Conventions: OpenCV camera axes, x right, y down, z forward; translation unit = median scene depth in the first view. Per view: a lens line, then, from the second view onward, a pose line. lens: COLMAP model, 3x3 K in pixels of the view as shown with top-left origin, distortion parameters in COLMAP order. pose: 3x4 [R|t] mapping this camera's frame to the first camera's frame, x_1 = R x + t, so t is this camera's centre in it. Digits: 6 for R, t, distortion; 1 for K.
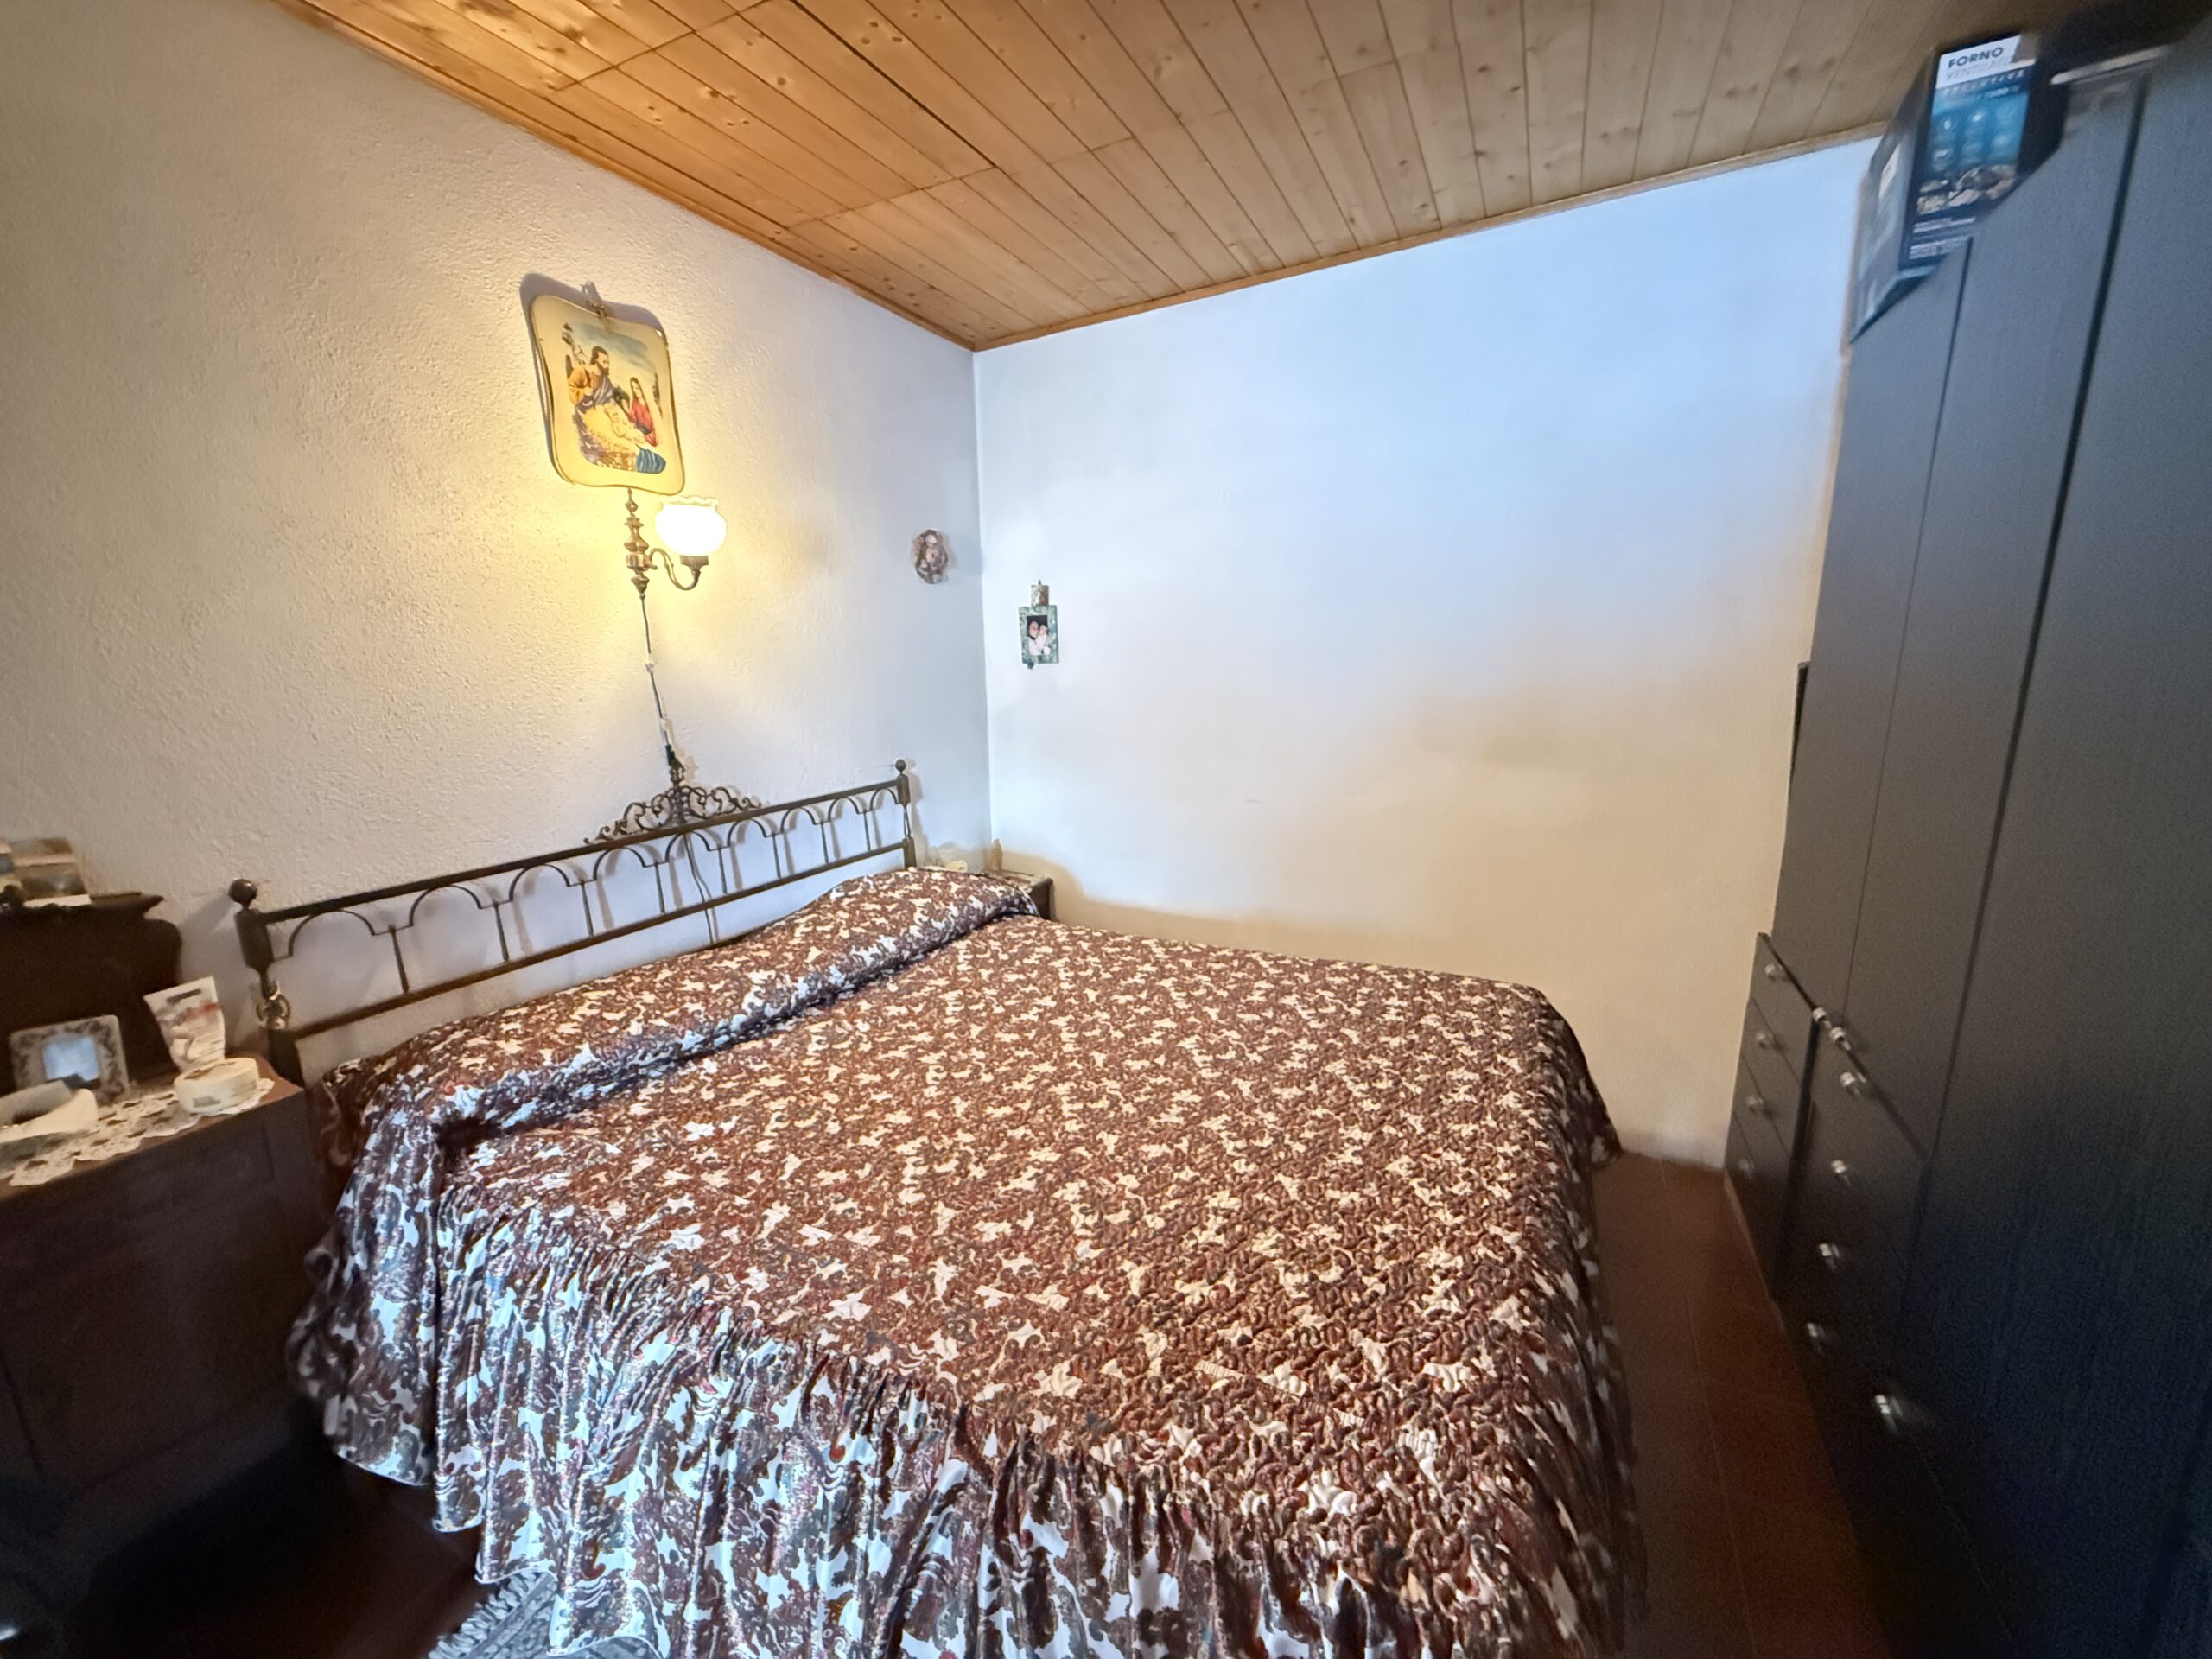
lens RADIAL K [[876.5, 0, 1101.3], [0, 876.5, 834.4], [0, 0, 1]] dist [-0.004918, 0.000621]
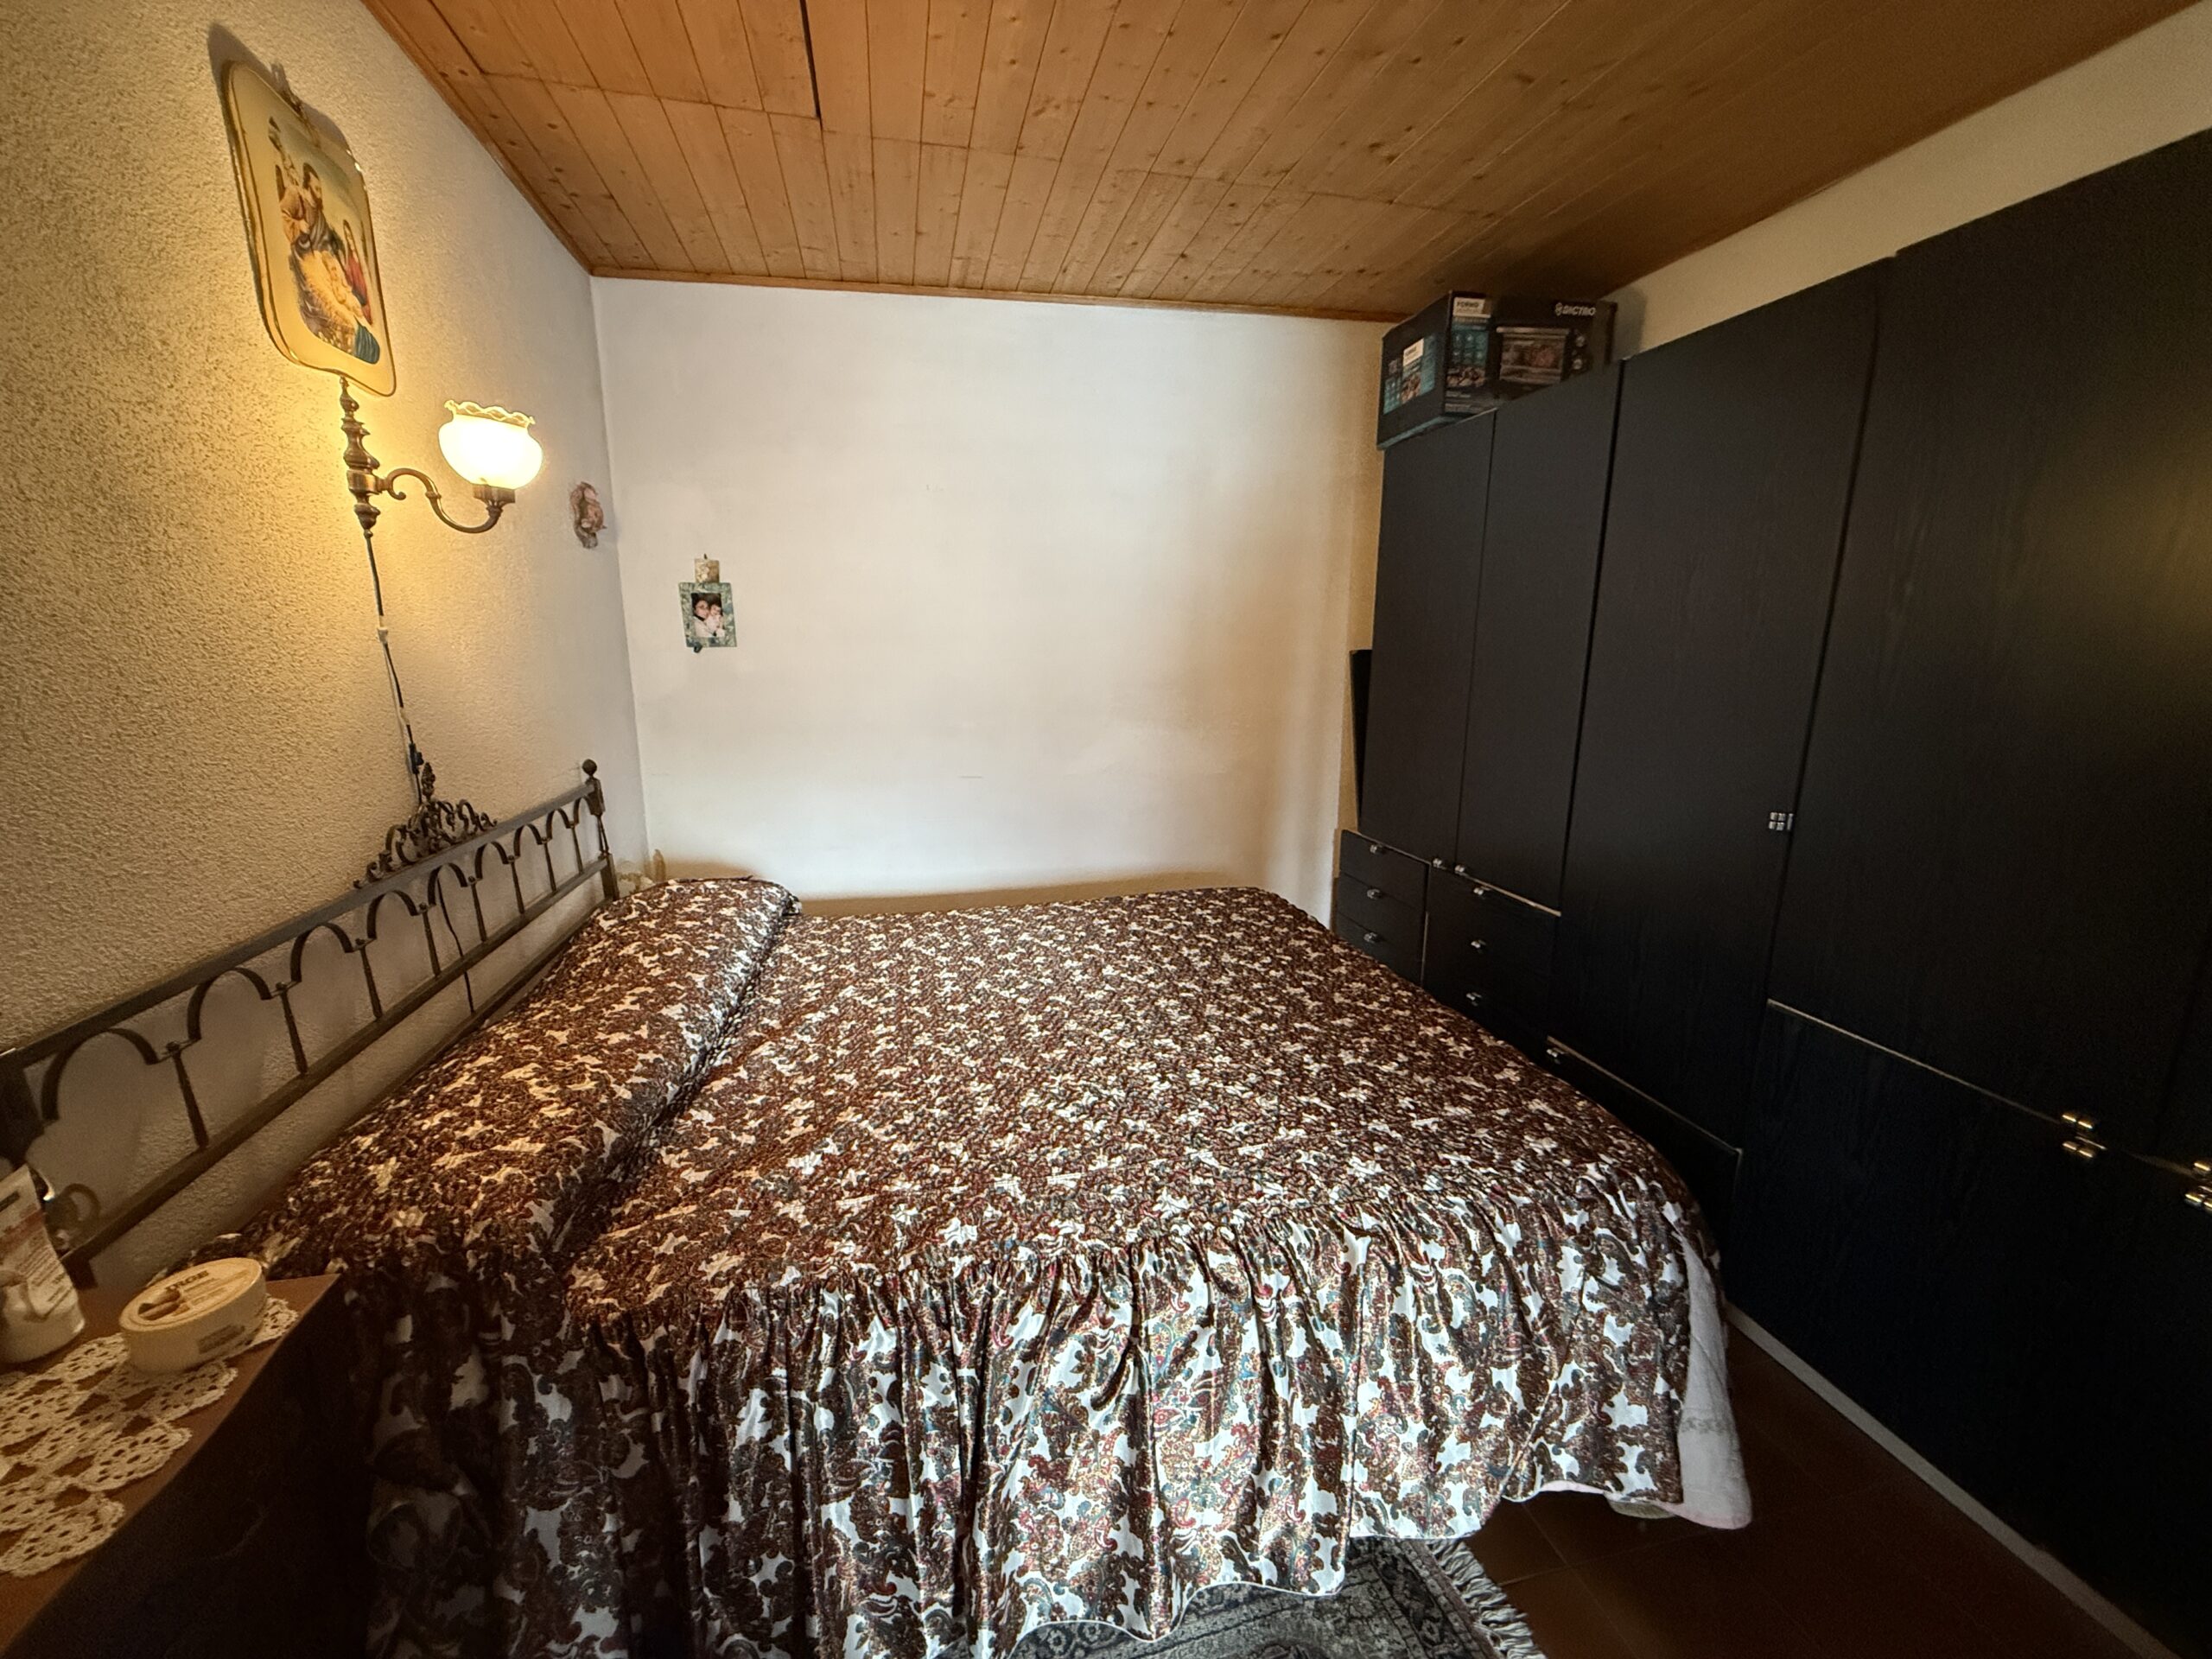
lens RADIAL K [[876.5, 0, 1098.3], [0, 876.5, 835.4], [0, 0, 1]] dist [-0.004918, 0.000621]
pose [[0.769320, -0.118292, 0.627817, -0.576212], [0.117424, 0.992148, 0.043048, 0.008131], [-0.627980, 0.040603, 0.777170, 0.097832]]
